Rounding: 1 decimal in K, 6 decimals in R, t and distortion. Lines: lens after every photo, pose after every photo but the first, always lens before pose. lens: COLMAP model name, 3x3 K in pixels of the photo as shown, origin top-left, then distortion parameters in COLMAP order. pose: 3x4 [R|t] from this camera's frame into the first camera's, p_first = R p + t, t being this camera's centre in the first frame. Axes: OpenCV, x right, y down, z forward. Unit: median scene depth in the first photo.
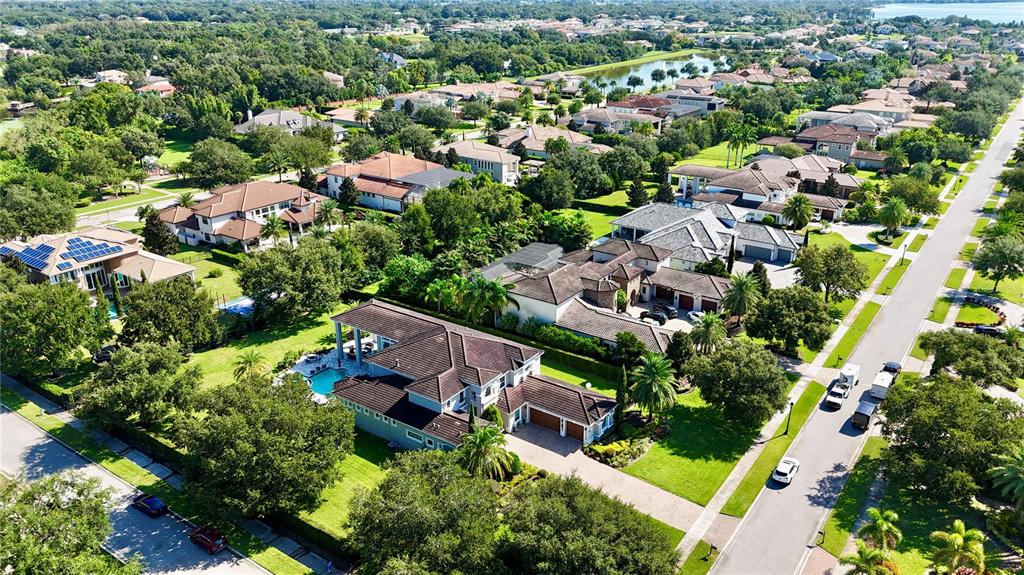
lens RADIAL K [[768.3, 0, 511.0], [0, 768.3, 279.1], [0, 0, 1]] dist [0.062106, -0.013818]
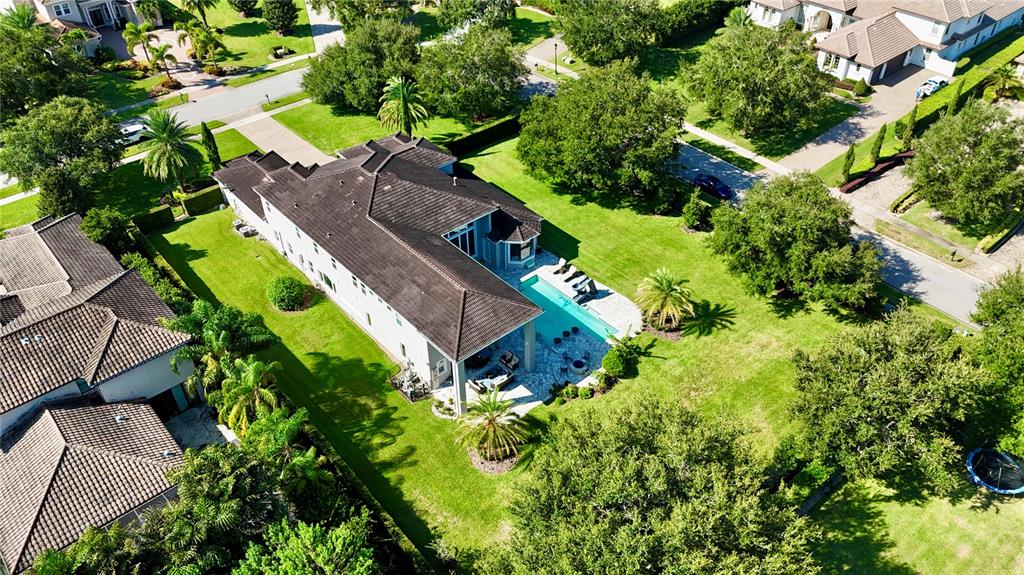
lens RADIAL K [[789.2, 0, 515.7], [0, 789.2, 288.1], [0, 0, 1]] dist [0.068010, -0.053454]
pose [[-0.971006, -0.140550, 0.193374, -0.375587], [0.098814, 0.500590, 0.860026, -0.505186], [-0.217678, 0.854198, -0.472188, 1.466795]]
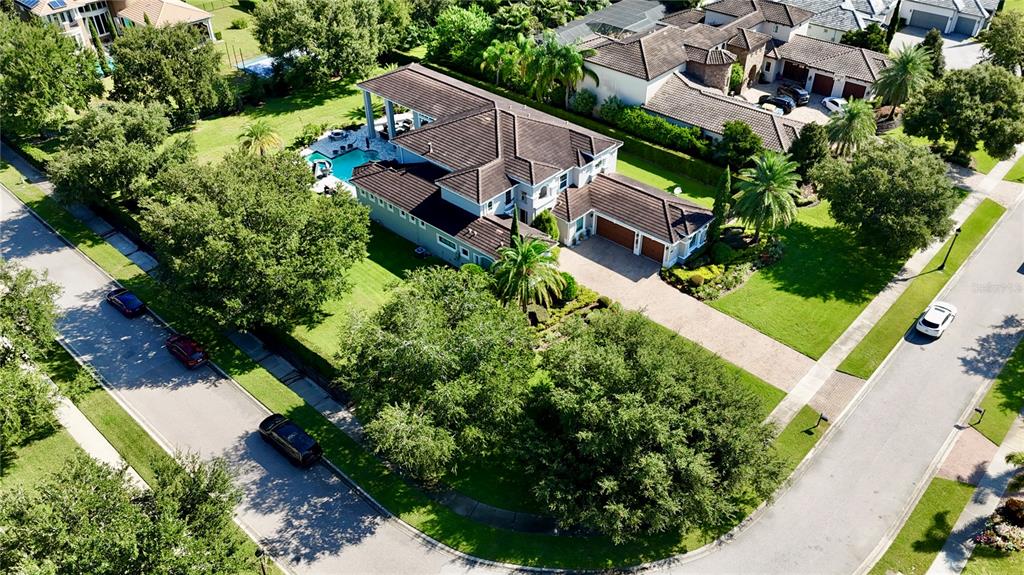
lens RADIAL K [[789.2, 0, 520.0], [0, 789.2, 291.9], [0, 0, 1]] dist [0.068010, -0.053454]
pose [[0.992681, 0.070488, -0.098058, 0.031033], [-0.040046, 0.958173, 0.283373, 0.019452], [0.113931, -0.277372, 0.953983, 0.217399]]
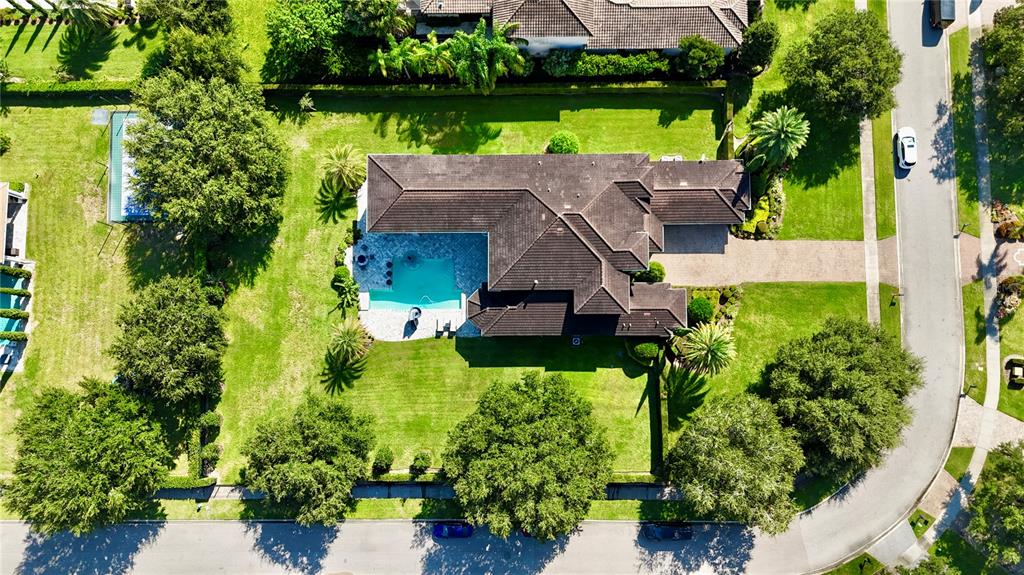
lens RADIAL K [[789.2, 0, 511.1], [0, 789.2, 289.3], [0, 0, 1]] dist [0.068010, -0.053454]
pose [[0.813909, -0.578933, 0.048879, -0.224131], [0.216254, 0.379961, 0.899369, -0.711179], [-0.539246, -0.721434, 0.434450, 0.632522]]
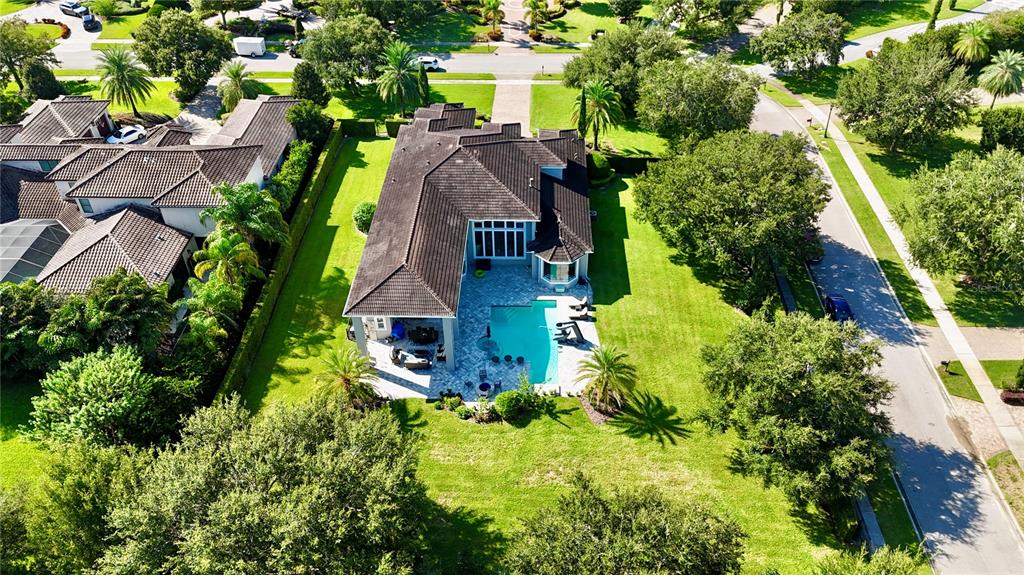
lens RADIAL K [[789.2, 0, 515.8], [0, 789.2, 287.0], [0, 0, 1]] dist [0.068010, -0.053454]
pose [[-0.553672, -0.516093, 0.653525, -0.714332], [0.312179, 0.598921, 0.737453, -0.415799], [-0.772004, 0.612324, -0.170493, 1.230607]]
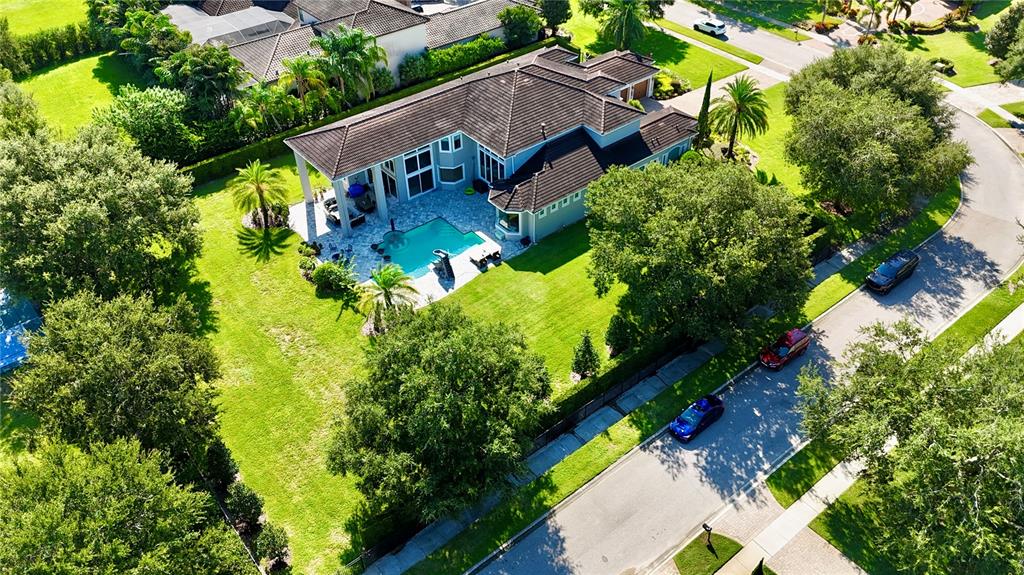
lens RADIAL K [[789.2, 0, 516.5], [0, 789.2, 287.6], [0, 0, 1]] dist [0.068010, -0.053454]
pose [[0.263220, -0.622879, 0.736707, -0.813724], [0.354588, 0.772648, 0.526576, -0.180600], [-0.897208, 0.122622, 0.424242, 0.738005]]
